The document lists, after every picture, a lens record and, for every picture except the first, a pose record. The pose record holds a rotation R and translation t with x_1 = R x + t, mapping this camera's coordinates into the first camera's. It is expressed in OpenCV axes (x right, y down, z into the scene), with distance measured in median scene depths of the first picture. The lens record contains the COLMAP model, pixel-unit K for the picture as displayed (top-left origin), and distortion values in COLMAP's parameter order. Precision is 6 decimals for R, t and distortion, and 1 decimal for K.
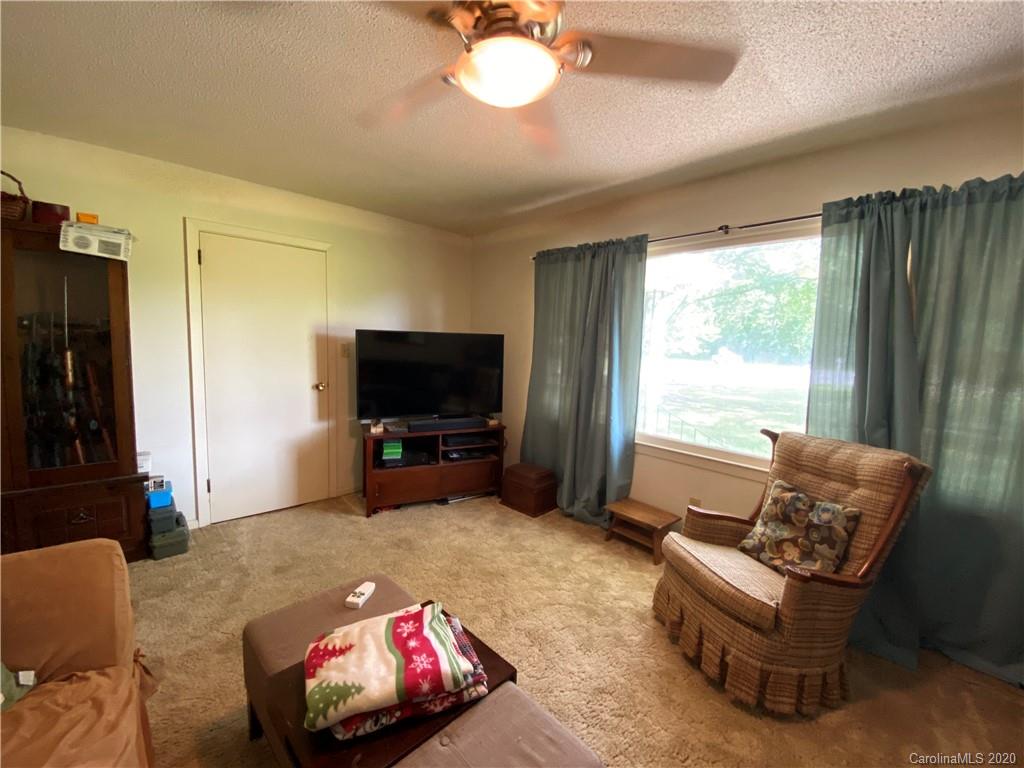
lens RADIAL K [[414.6, 0, 509.2], [0, 414.6, 385.3], [0, 0, 1]] dist [0.035220, -0.026101]
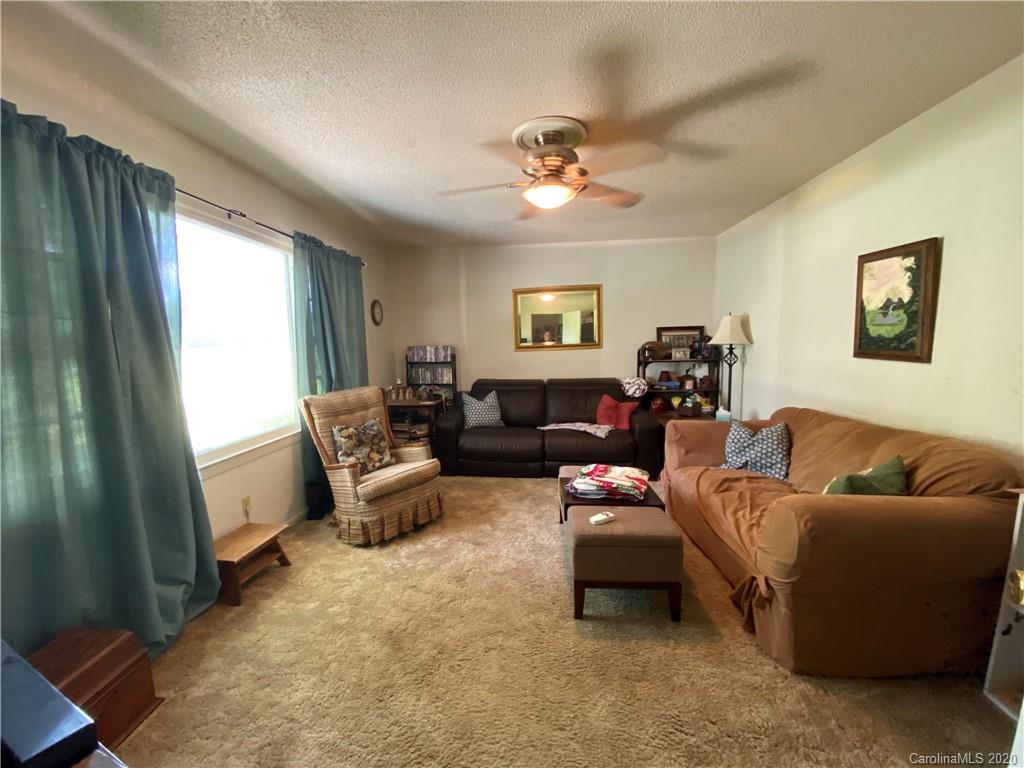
lens RADIAL K [[414.6, 0, 509.2], [0, 414.6, 385.3], [0, 0, 1]] dist [0.035220, -0.026101]
pose [[-0.667288, -0.106651, 0.737124, -0.819103], [0.069192, 0.976538, 0.203927, -0.169076], [-0.741579, 0.187081, -0.644253, 1.487849]]
